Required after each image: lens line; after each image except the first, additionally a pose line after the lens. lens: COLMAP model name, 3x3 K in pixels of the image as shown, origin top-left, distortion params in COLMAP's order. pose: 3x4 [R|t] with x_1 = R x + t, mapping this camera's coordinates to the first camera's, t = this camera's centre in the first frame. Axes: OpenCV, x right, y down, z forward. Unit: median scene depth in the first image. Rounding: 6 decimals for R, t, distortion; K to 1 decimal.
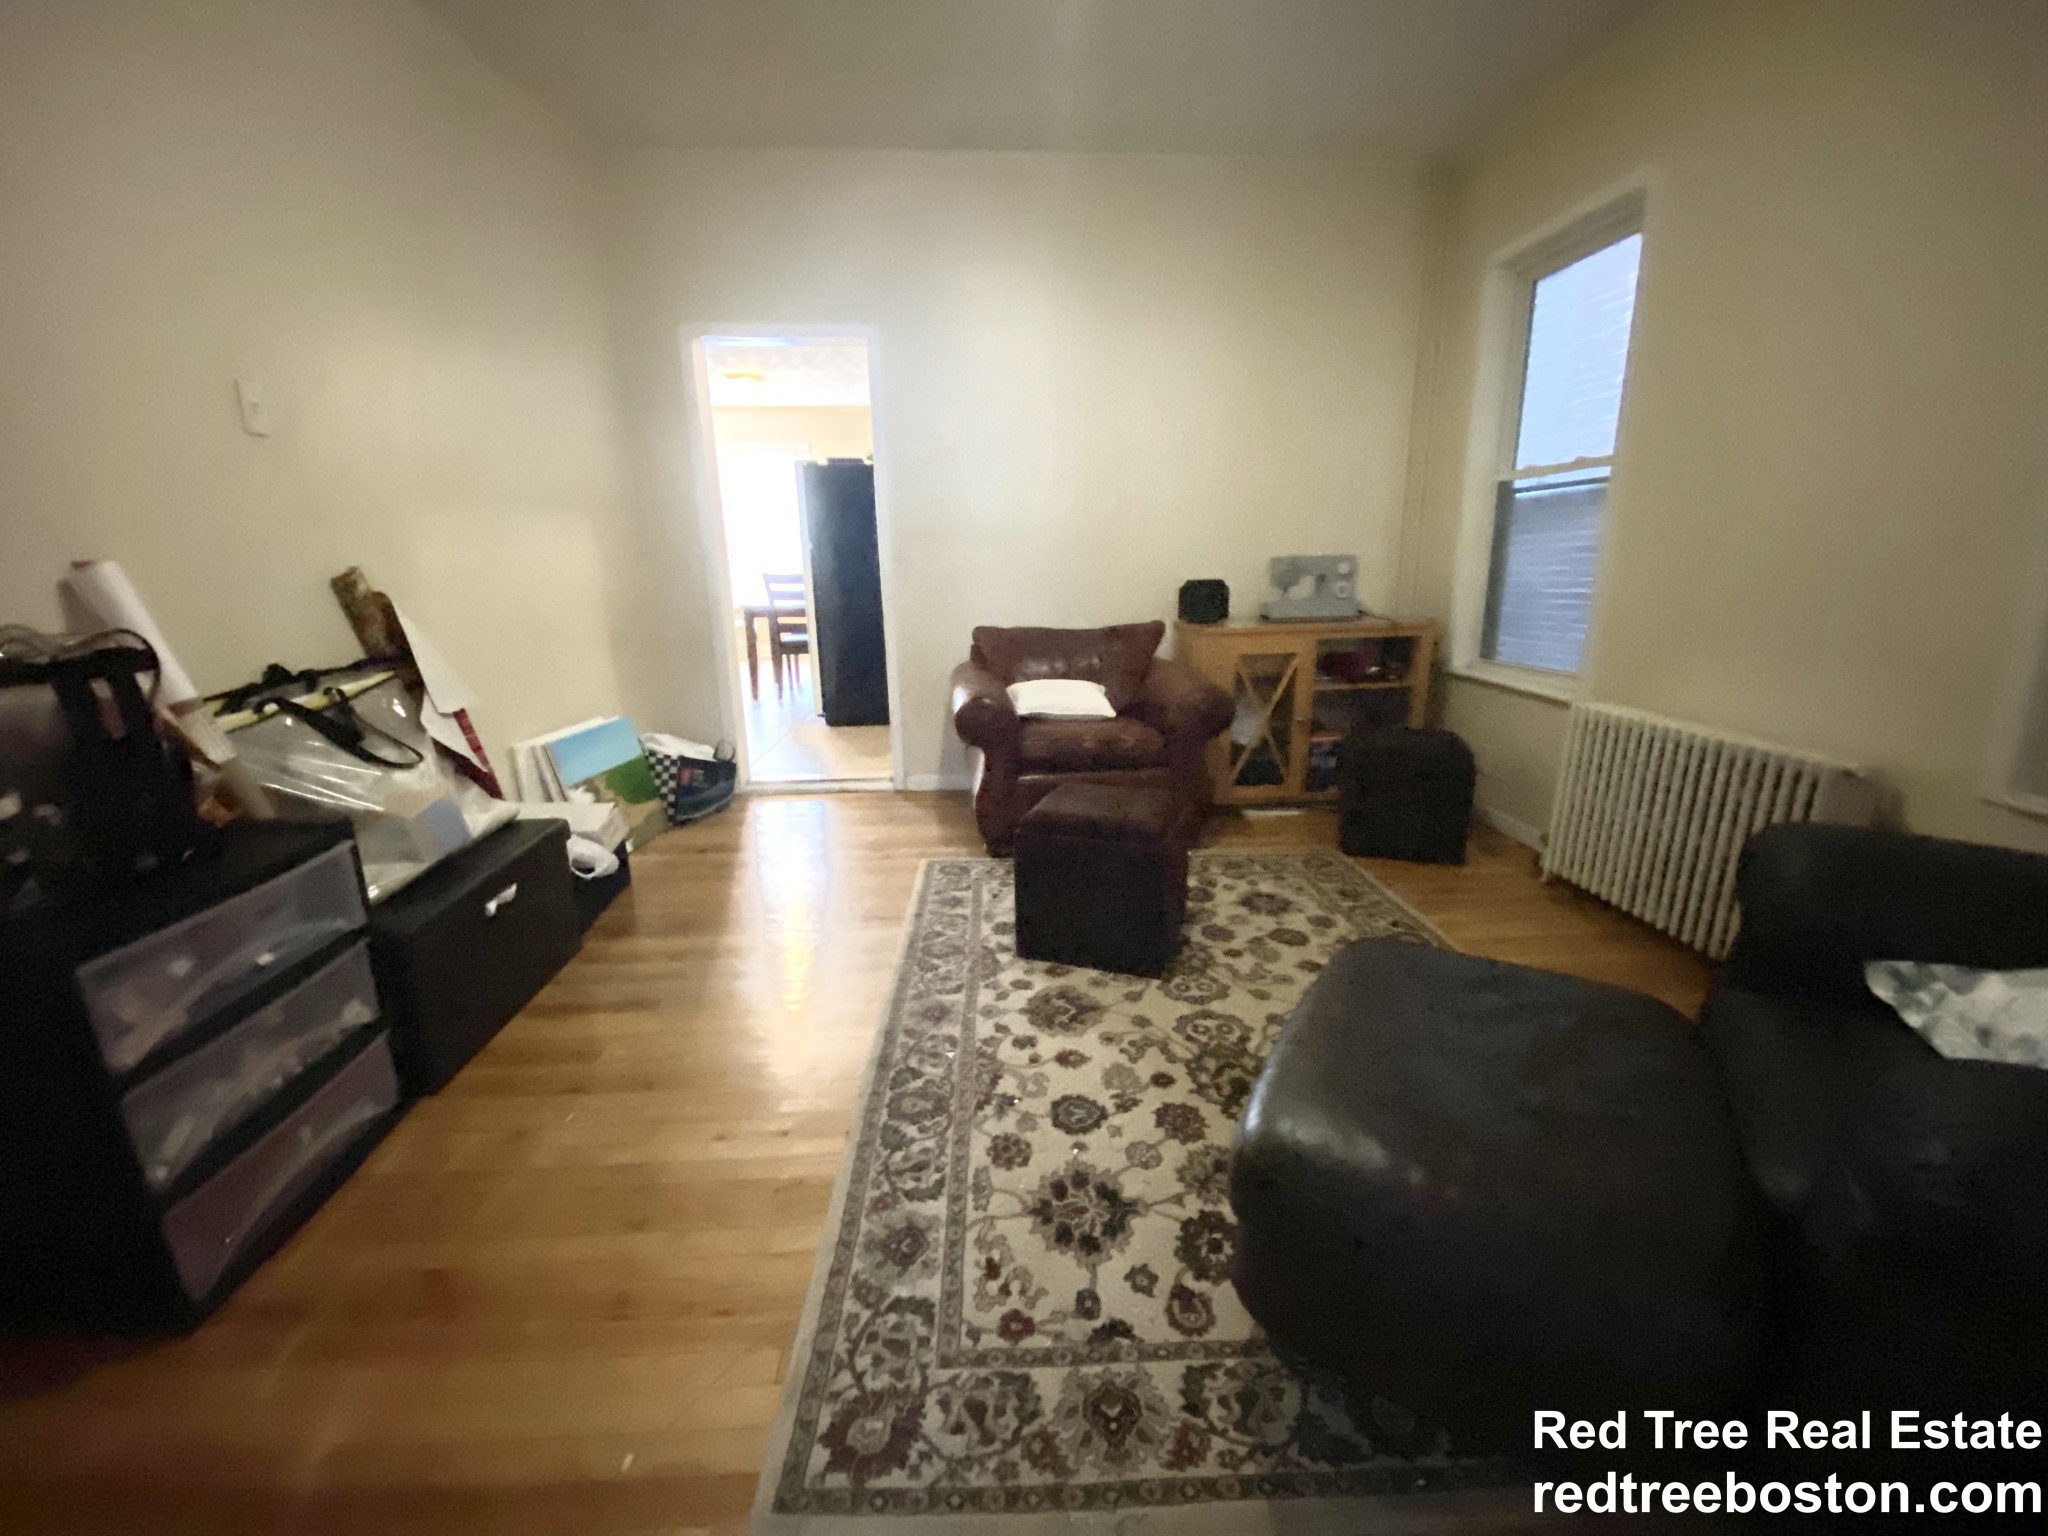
lens RADIAL K [[835.3, 0, 1013.6], [0, 835.3, 764.8], [0, 0, 1]] dist [0.043389, -0.029389]
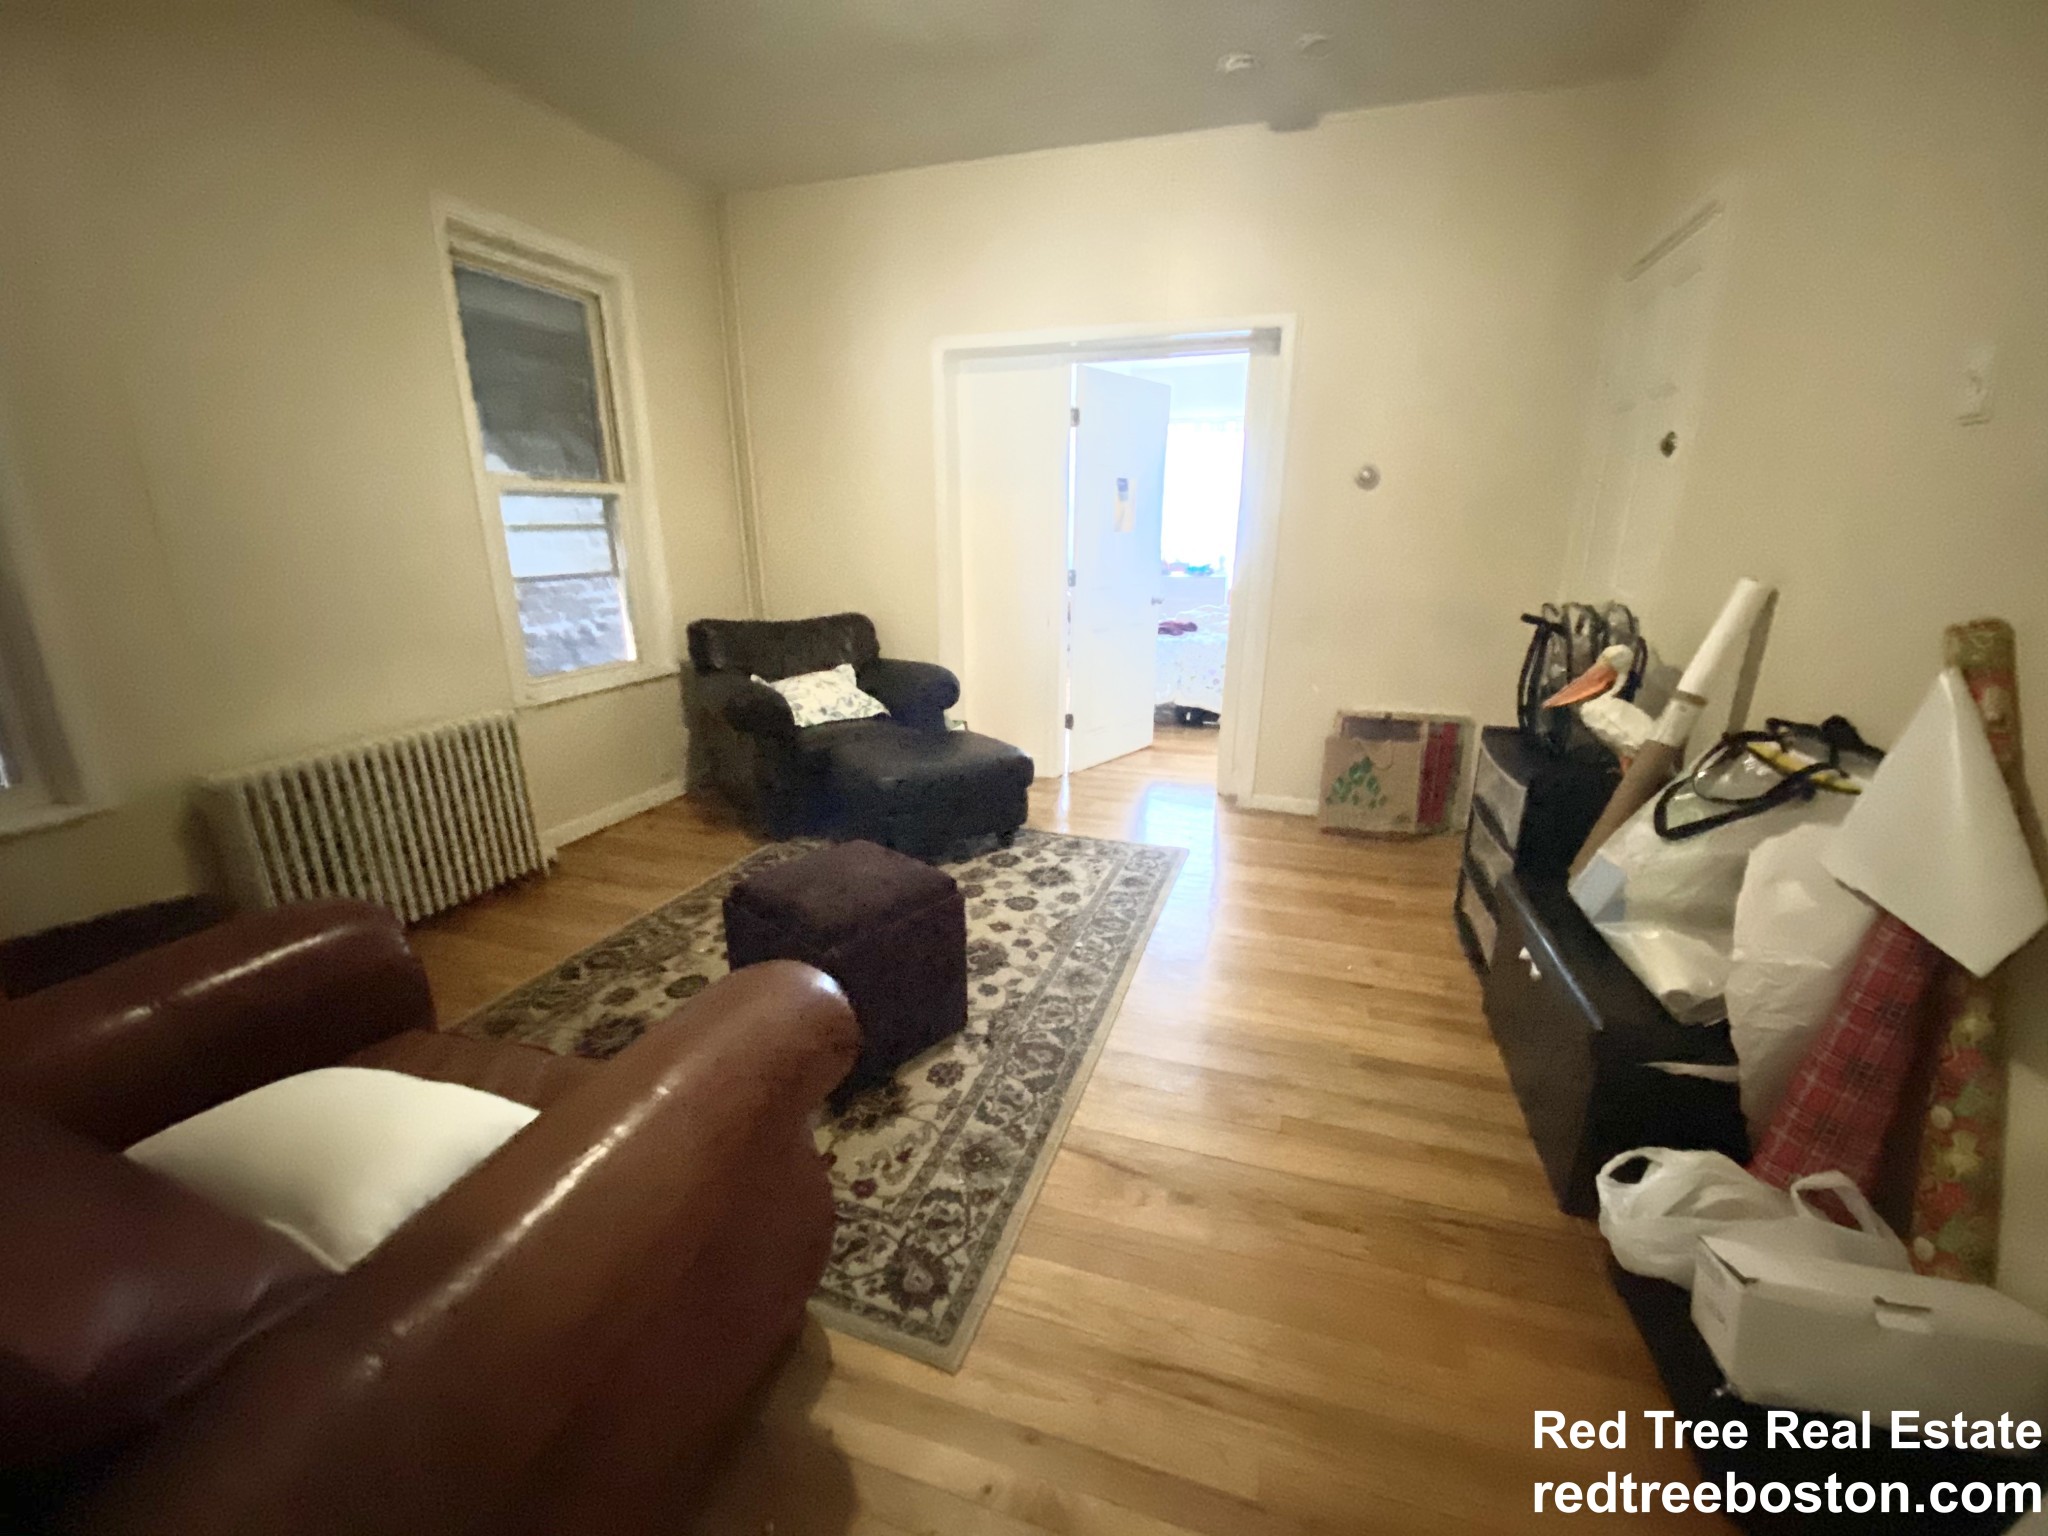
lens RADIAL K [[835.3, 0, 1013.6], [0, 835.3, 764.8], [0, 0, 1]] dist [0.043389, -0.029389]
pose [[-0.932168, -0.084515, 0.352024, -0.427035], [0.095260, 0.880842, 0.463728, -0.549096], [-0.349269, 0.465806, -0.813041, 1.999306]]
